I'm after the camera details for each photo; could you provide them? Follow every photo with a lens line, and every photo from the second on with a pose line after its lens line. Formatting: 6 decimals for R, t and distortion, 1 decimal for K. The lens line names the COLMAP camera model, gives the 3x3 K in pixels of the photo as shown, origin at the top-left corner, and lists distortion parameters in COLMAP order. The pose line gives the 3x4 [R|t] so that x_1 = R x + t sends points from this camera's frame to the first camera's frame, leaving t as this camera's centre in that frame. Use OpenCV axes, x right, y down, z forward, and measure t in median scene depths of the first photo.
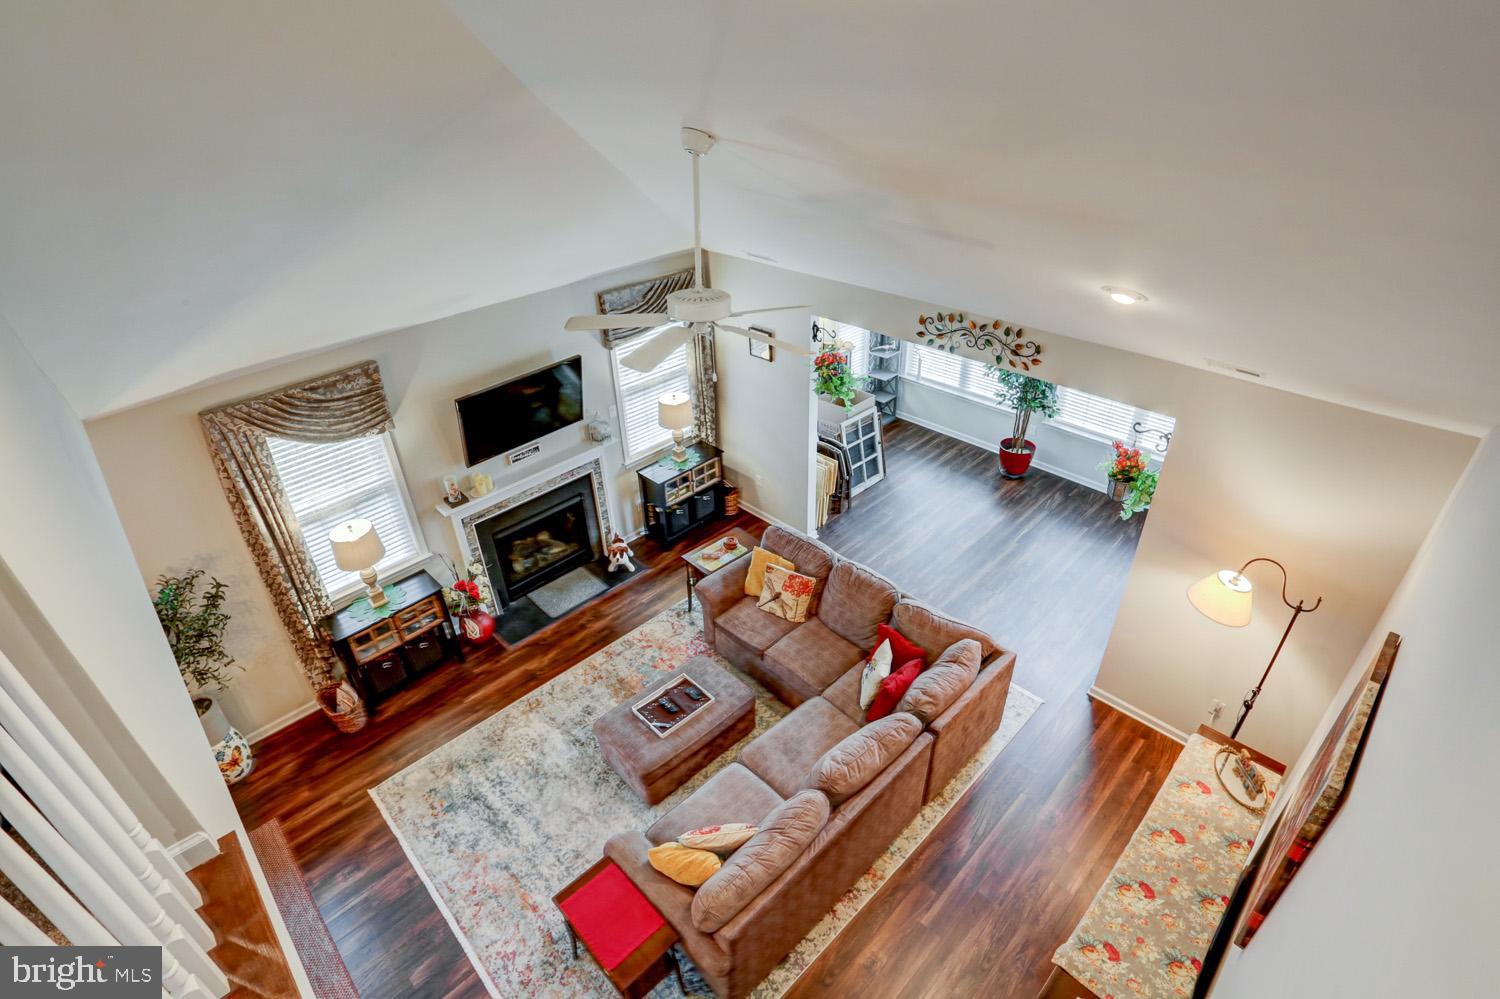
lens RADIAL K [[729.2, 0, 750.5], [0, 729.2, 496.9], [0, 0, 1]] dist [-0.073198, 0.032054]
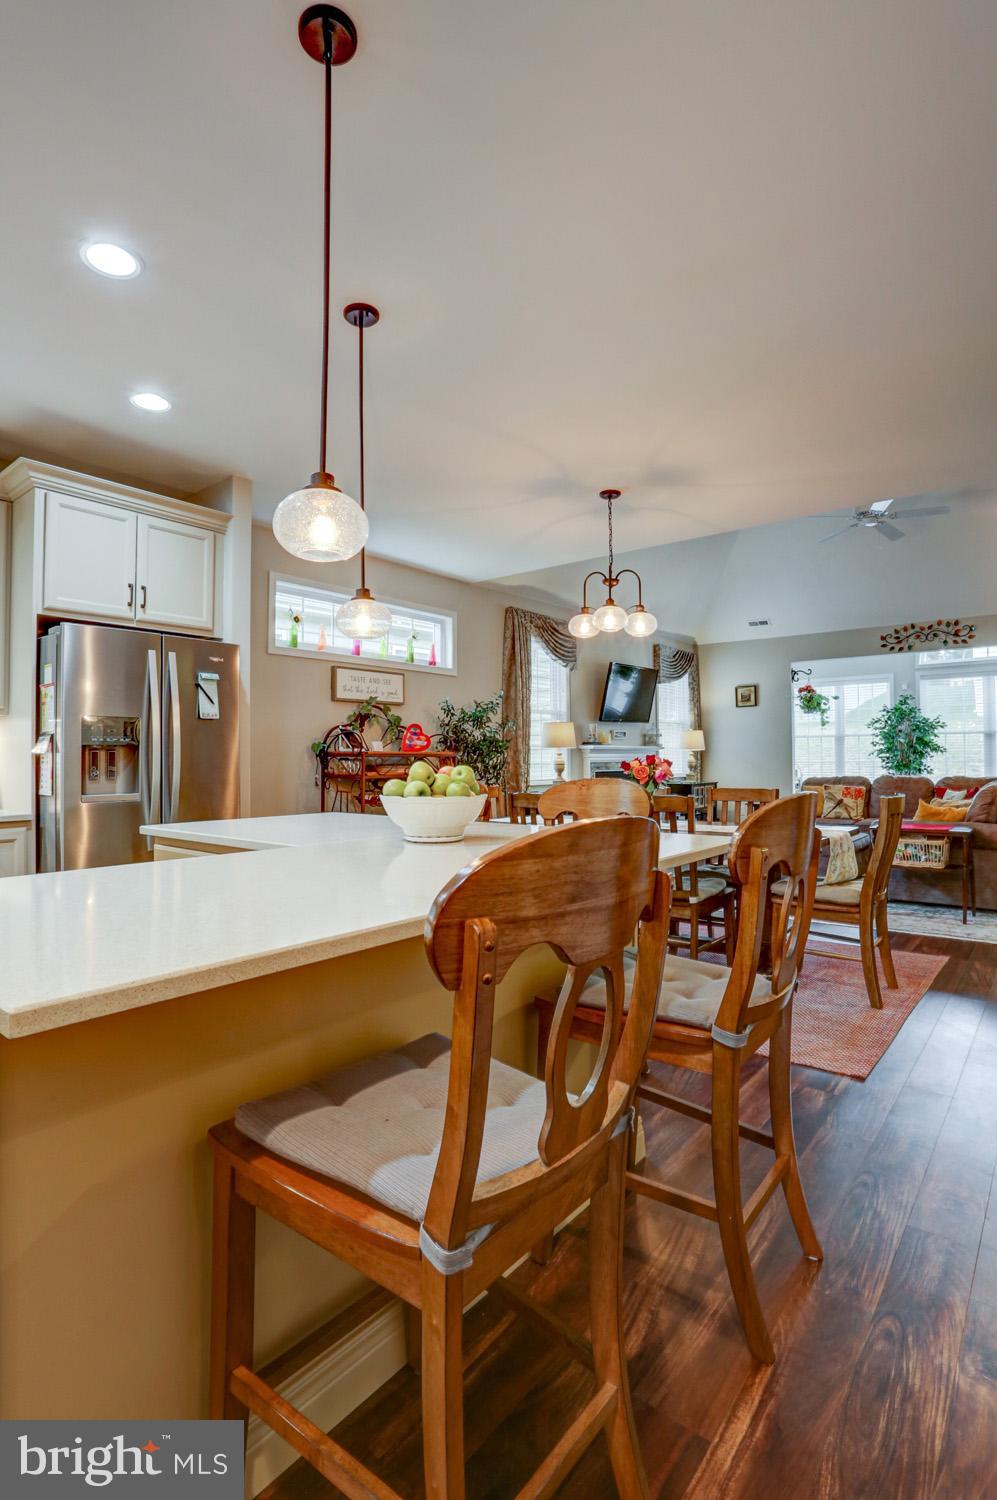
lens RADIAL K [[719.3, 0, 520.1], [0, 719.3, 747.1], [0, 0, 1]] dist [-0.037529, 0.021609]
pose [[0.991556, 0.019961, 0.128133, -0.785138], [0.054253, 0.833604, -0.549692, 0.810725], [-0.117784, 0.552002, 0.825482, -0.088068]]
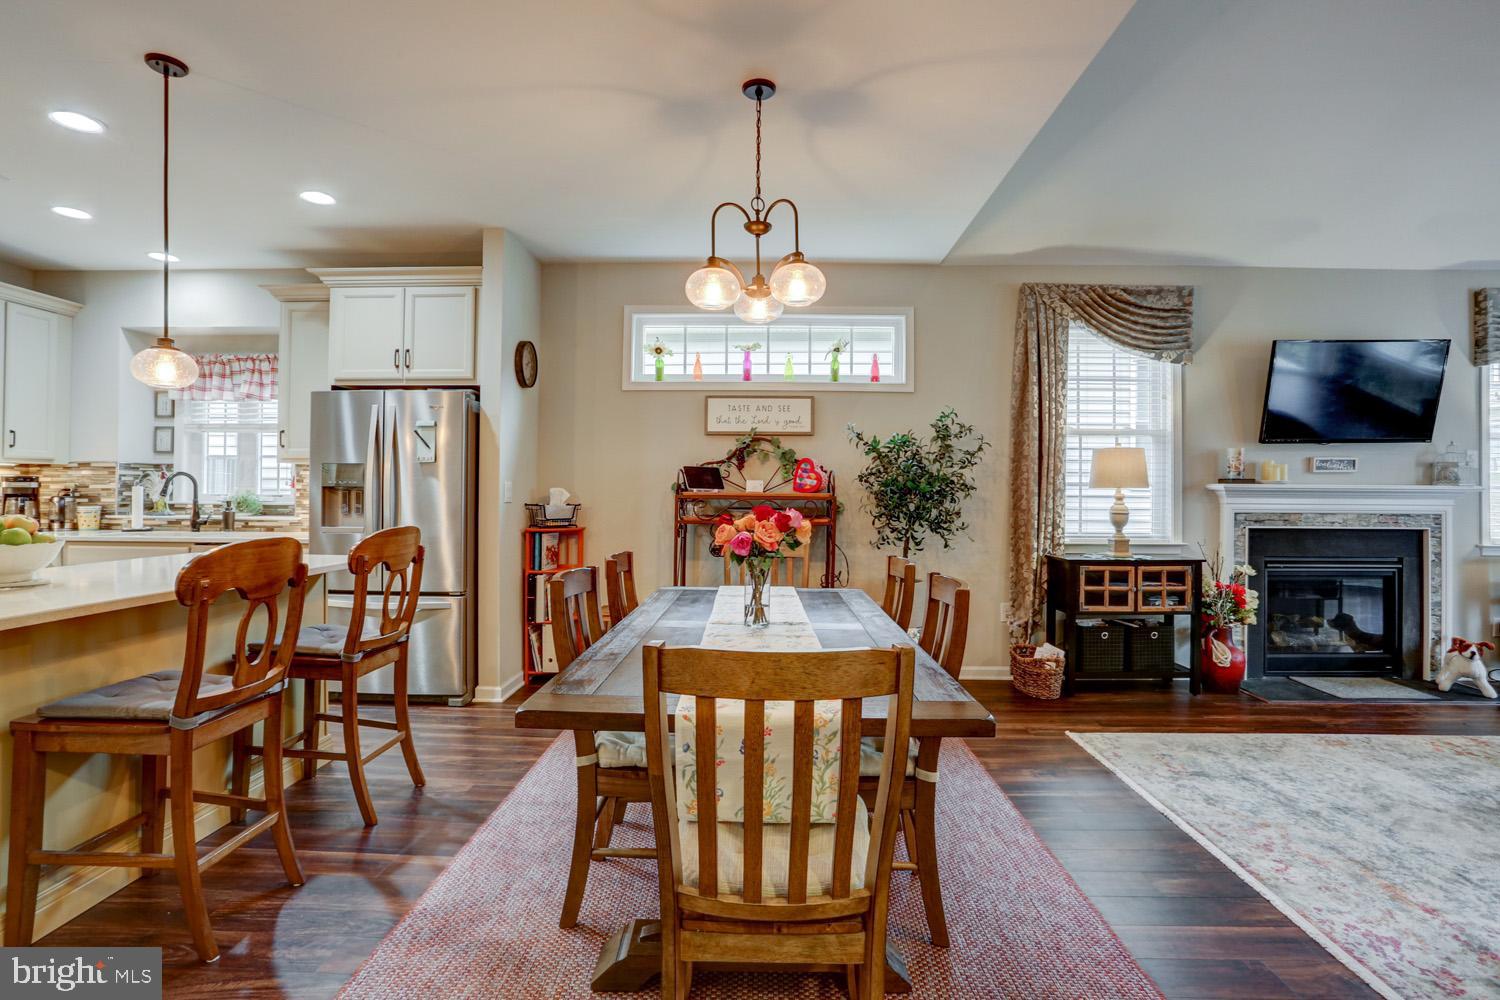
lens RADIAL K [[739.5, 0, 757.6], [0, 739.5, 490.2], [0, 0, 1]] dist [-0.060059, 0.029454]
pose [[0.703656, 0.026900, -0.710032, -0.234219], [-0.403532, 0.837621, -0.368175, 0.575097], [0.584834, 0.545589, 0.600252, 0.239078]]
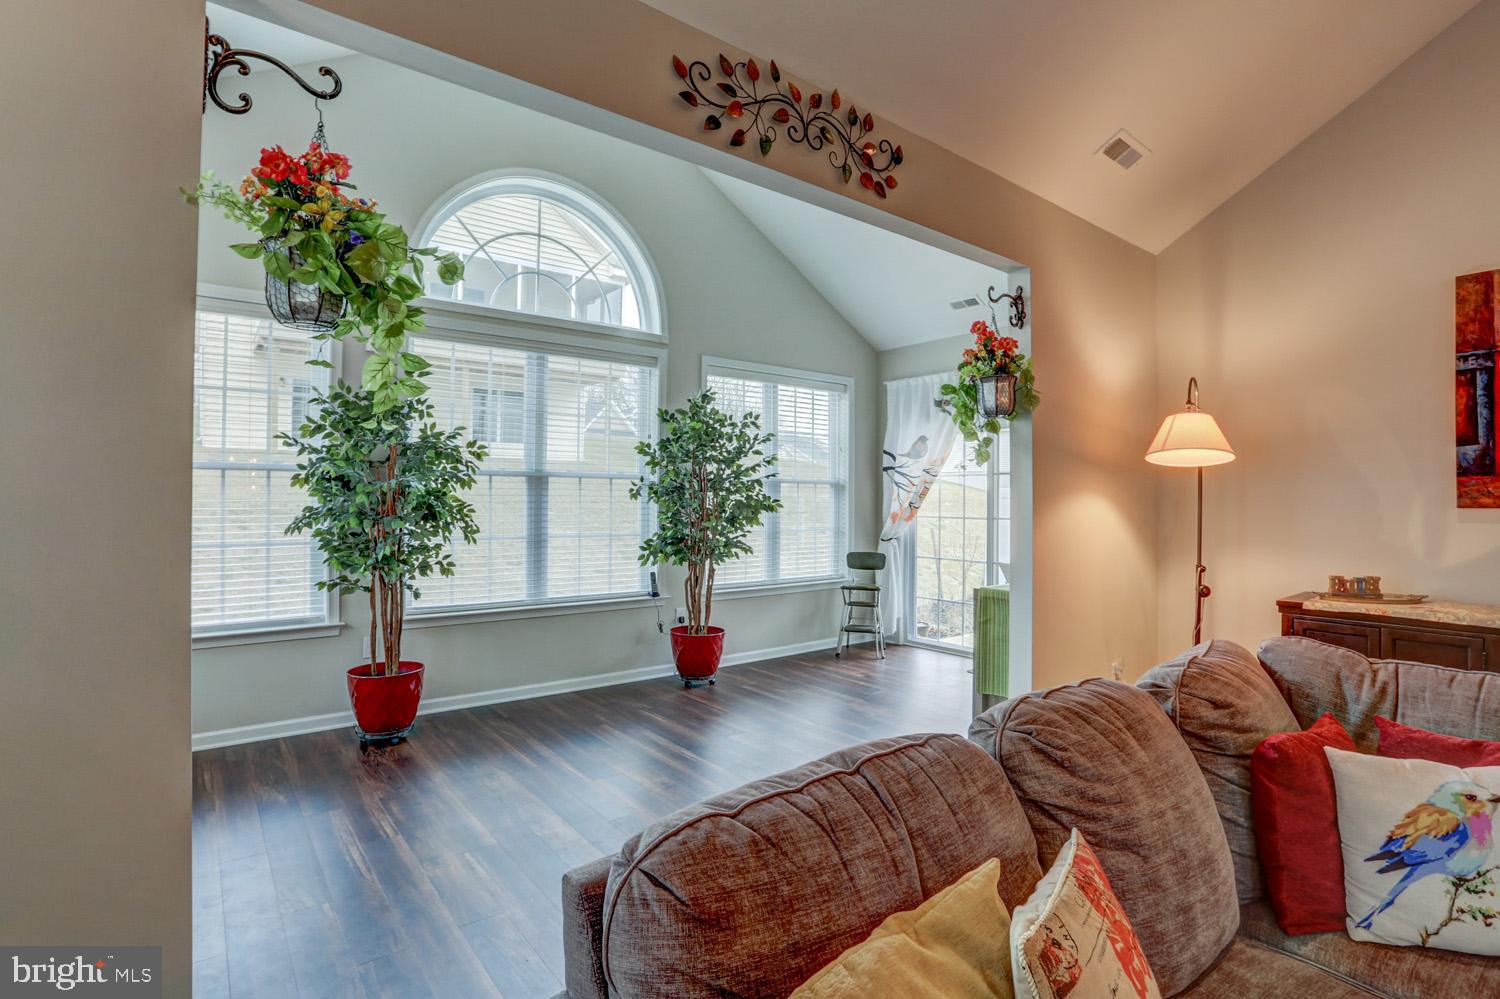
lens RADIAL K [[729.2, 0, 750.5], [0, 729.2, 496.9], [0, 0, 1]] dist [-0.073198, 0.032054]
pose [[0.119949, 0.030800, 0.992302, -0.132182], [0.527238, 0.844942, -0.089958, 0.003642], [-0.841209, 0.533970, 0.085111, 1.083942]]
